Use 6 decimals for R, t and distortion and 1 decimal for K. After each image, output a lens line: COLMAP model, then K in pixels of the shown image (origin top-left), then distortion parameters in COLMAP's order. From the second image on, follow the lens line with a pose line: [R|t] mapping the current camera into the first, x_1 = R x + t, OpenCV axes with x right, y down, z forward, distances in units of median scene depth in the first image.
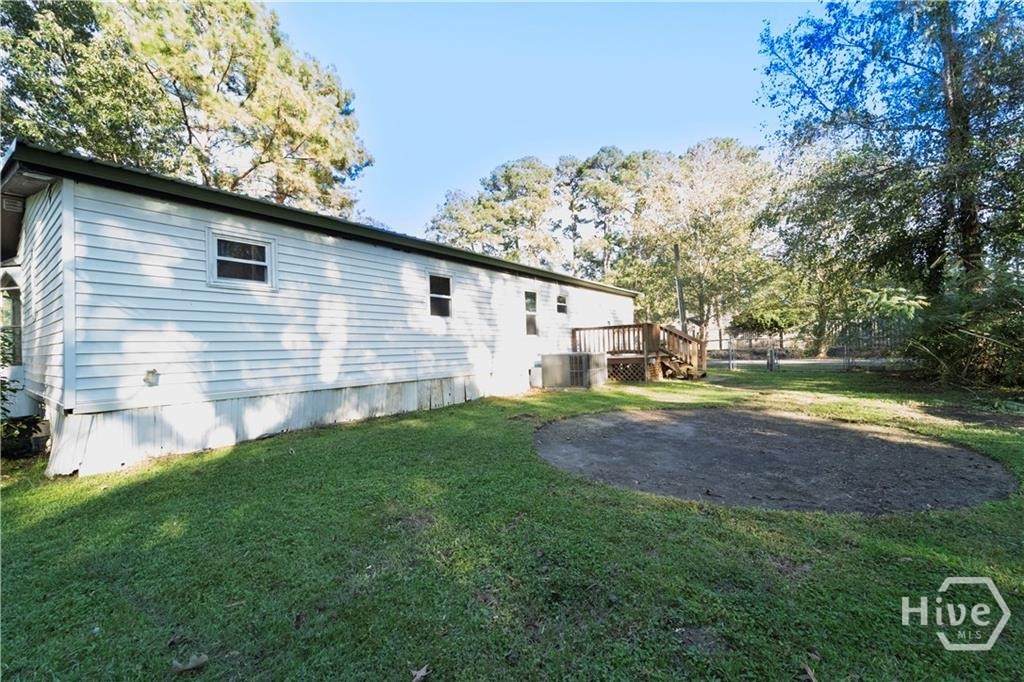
lens RADIAL K [[411.2, 0, 512.0], [0, 411.2, 343.1], [0, 0, 1]] dist [-0.001591, -0.000855]
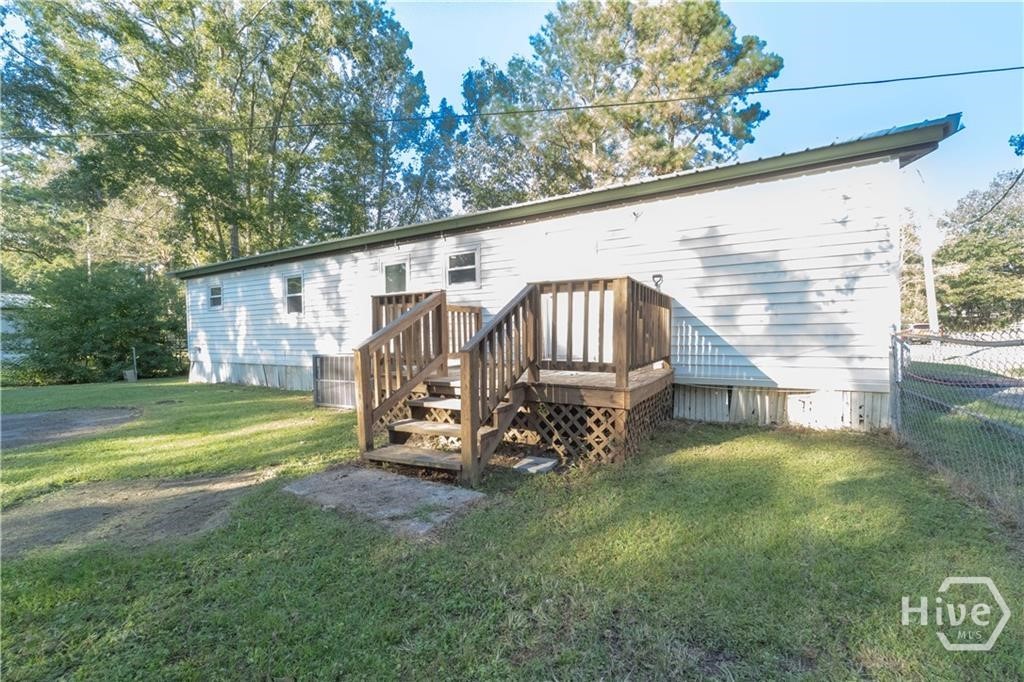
lens RADIAL K [[411.2, 0, 511.6], [0, 411.2, 342.5], [0, 0, 1]] dist [-0.001591, -0.000855]
pose [[0.113641, 0.040151, -0.992710, 1.020193], [0.016488, 0.998969, 0.042292, -0.018935], [0.993385, -0.021174, 0.112861, 1.442430]]
